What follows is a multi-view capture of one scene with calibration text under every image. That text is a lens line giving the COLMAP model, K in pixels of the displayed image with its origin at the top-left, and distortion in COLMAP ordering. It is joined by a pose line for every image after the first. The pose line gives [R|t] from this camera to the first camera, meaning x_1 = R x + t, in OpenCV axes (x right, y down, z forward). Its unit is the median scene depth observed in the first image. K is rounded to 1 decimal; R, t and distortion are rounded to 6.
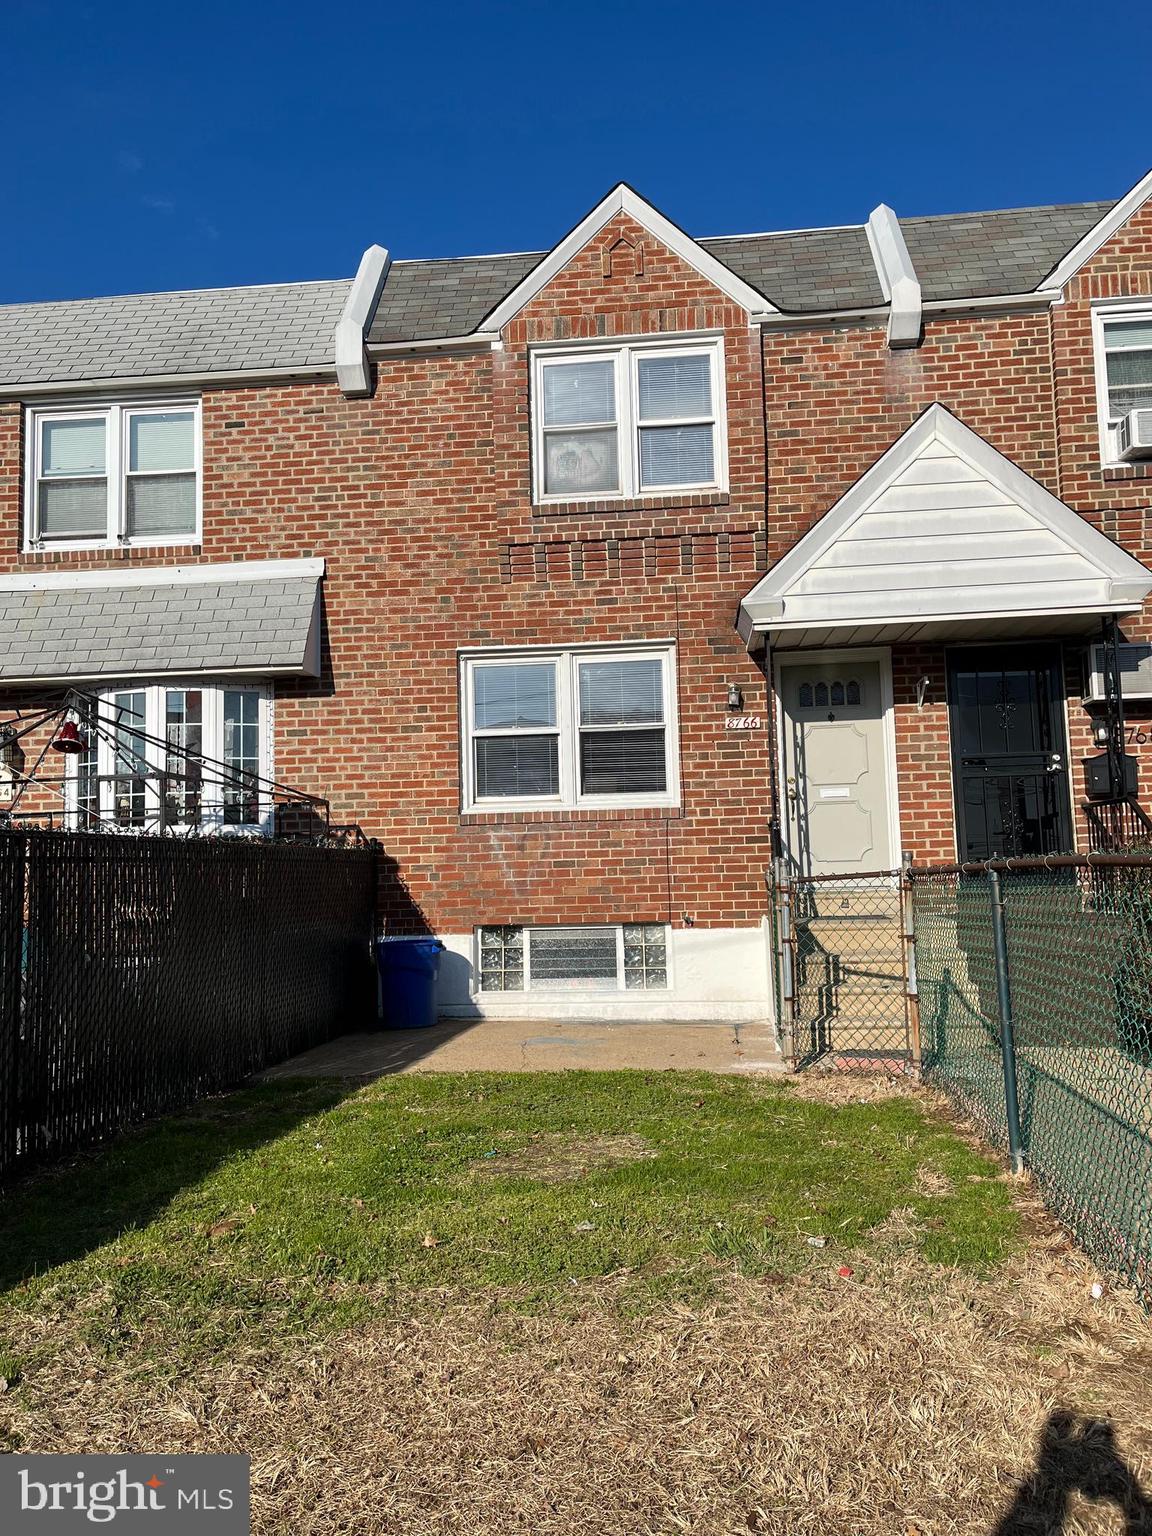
lens RADIAL K [[1174.3, 0, 580.1], [0, 1174.3, 766.2], [0, 0, 1]] dist [0.061678, -0.066204]
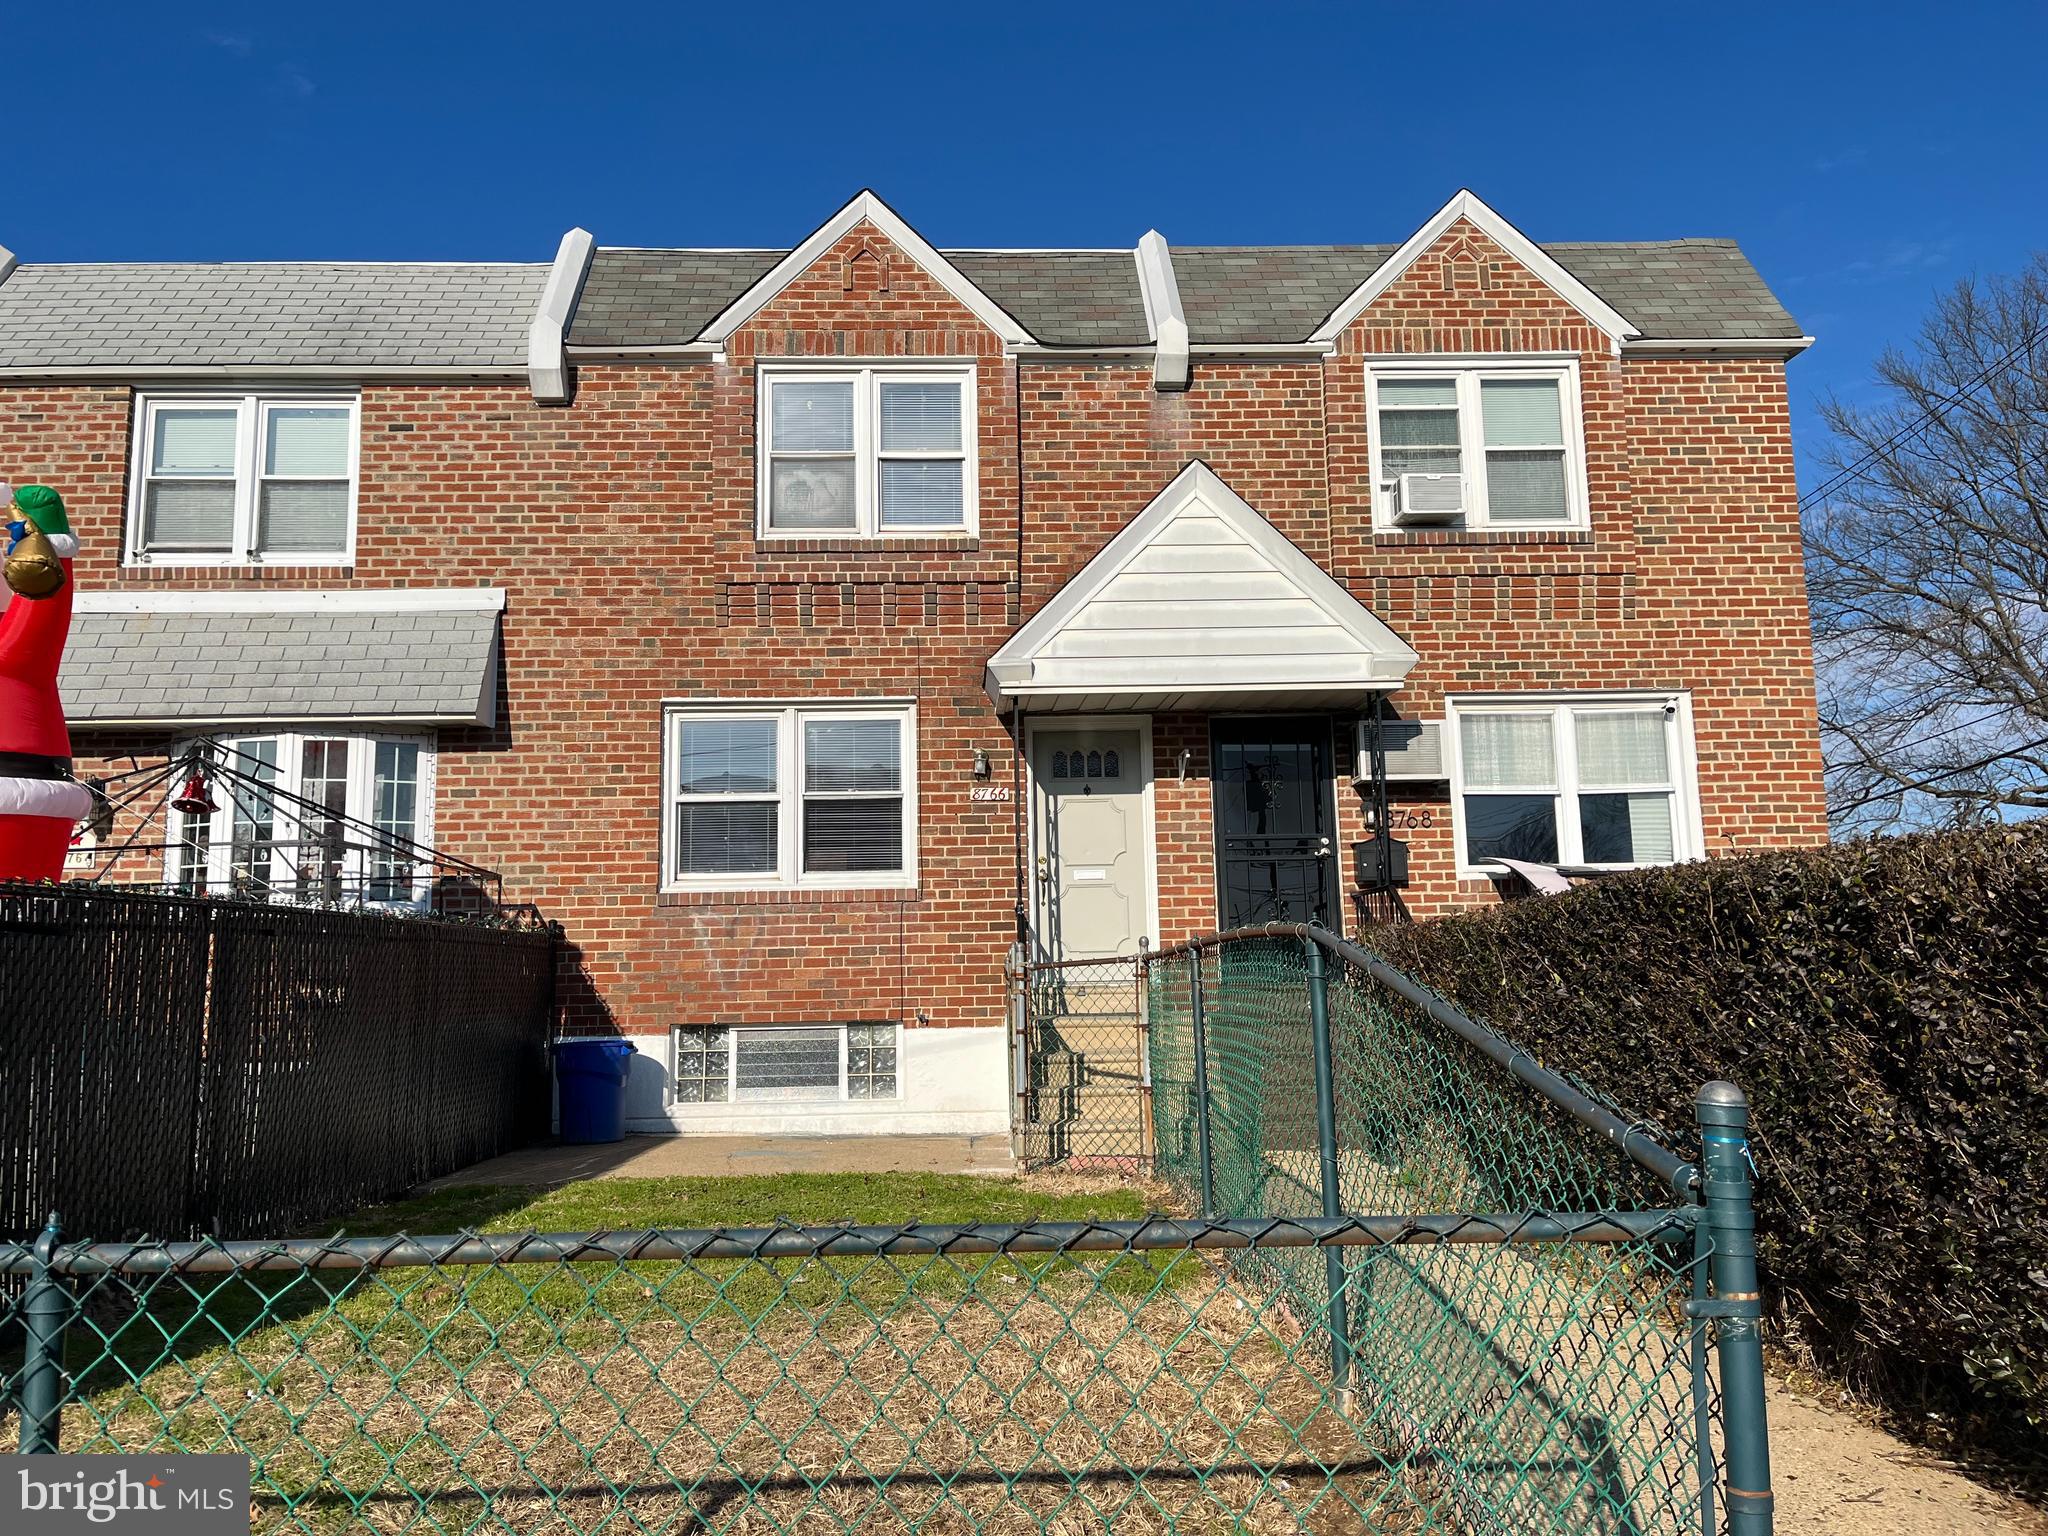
lens RADIAL K [[1565.7, 0, 1013.4], [0, 1565.7, 758.5], [0, 0, 1]] dist [0.061678, -0.066204]
pose [[0.990671, 0.027336, 0.133503, -0.002167], [-0.020751, 0.998510, -0.050470, -0.004458], [-0.134684, 0.047229, 0.989762, -0.171308]]
